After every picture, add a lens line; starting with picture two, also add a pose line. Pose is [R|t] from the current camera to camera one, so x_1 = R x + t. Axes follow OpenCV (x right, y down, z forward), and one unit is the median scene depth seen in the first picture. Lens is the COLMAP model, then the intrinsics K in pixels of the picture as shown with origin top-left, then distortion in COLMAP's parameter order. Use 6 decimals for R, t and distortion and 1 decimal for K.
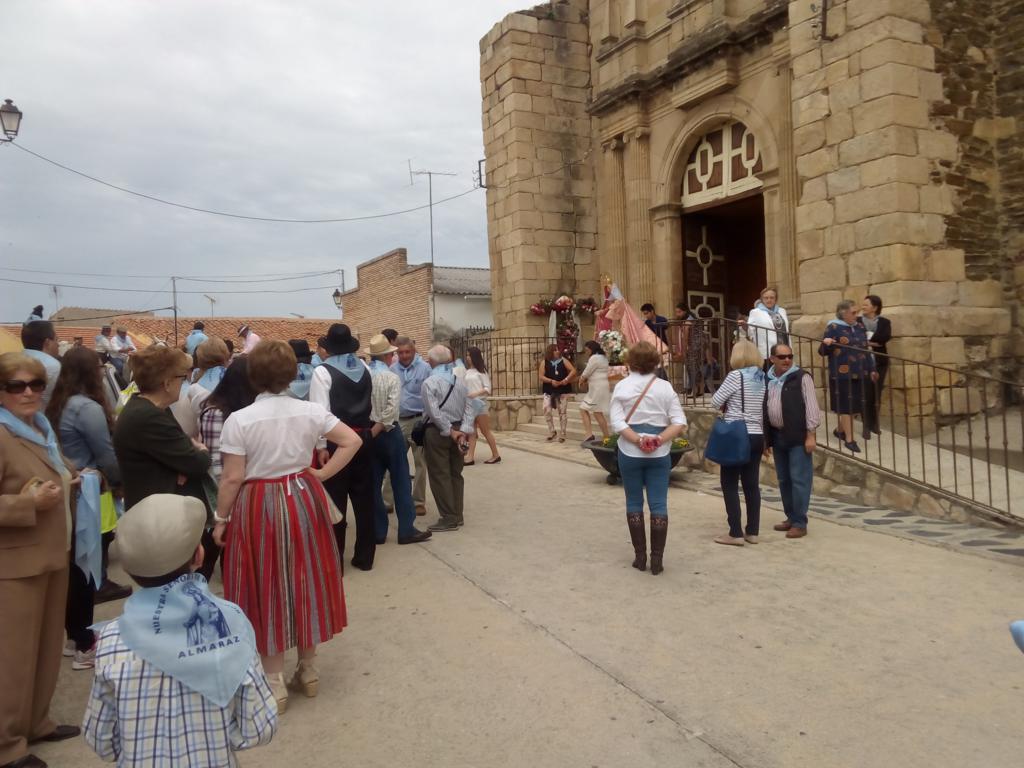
lens RADIAL K [[833.6, 0, 517.4], [0, 833.6, 409.1], [0, 0, 1]] dist [0.069197, -0.126406]
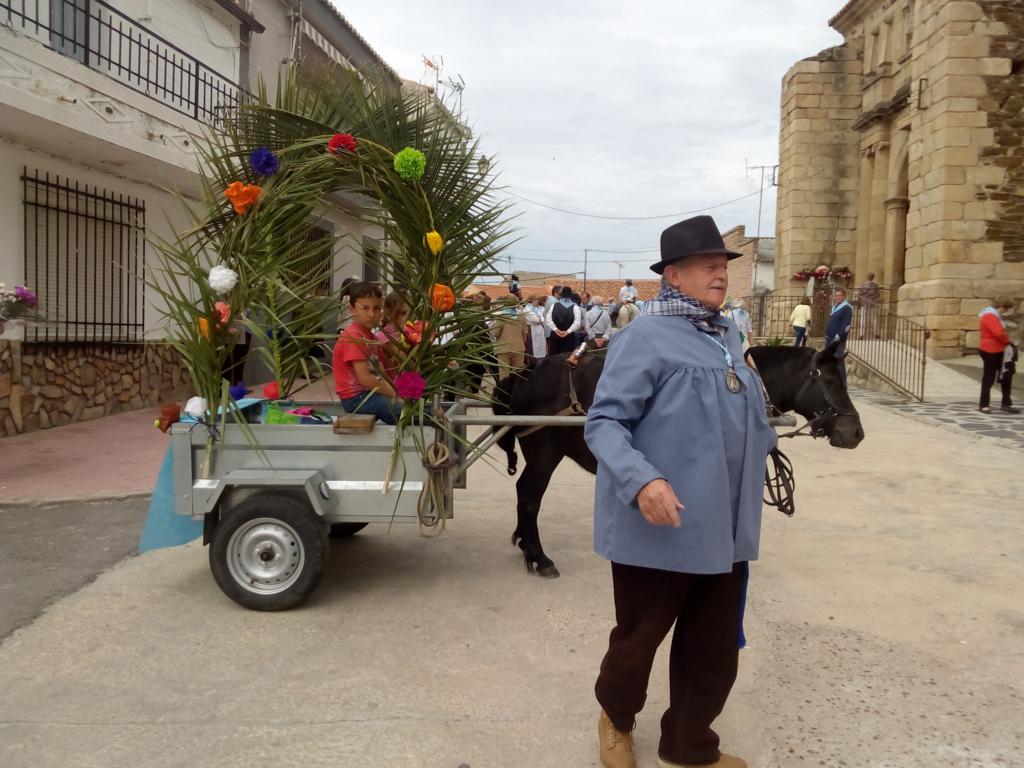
lens RADIAL K [[833.6, 0, 485.1], [0, 833.6, 426.9], [0, 0, 1]] dist [0.069197, -0.126406]
pose [[0.855311, 0.099915, -0.508389, 0.313228], [-0.064599, 0.994138, 0.086701, 0.043738], [0.514072, -0.041315, 0.856752, -0.479276]]
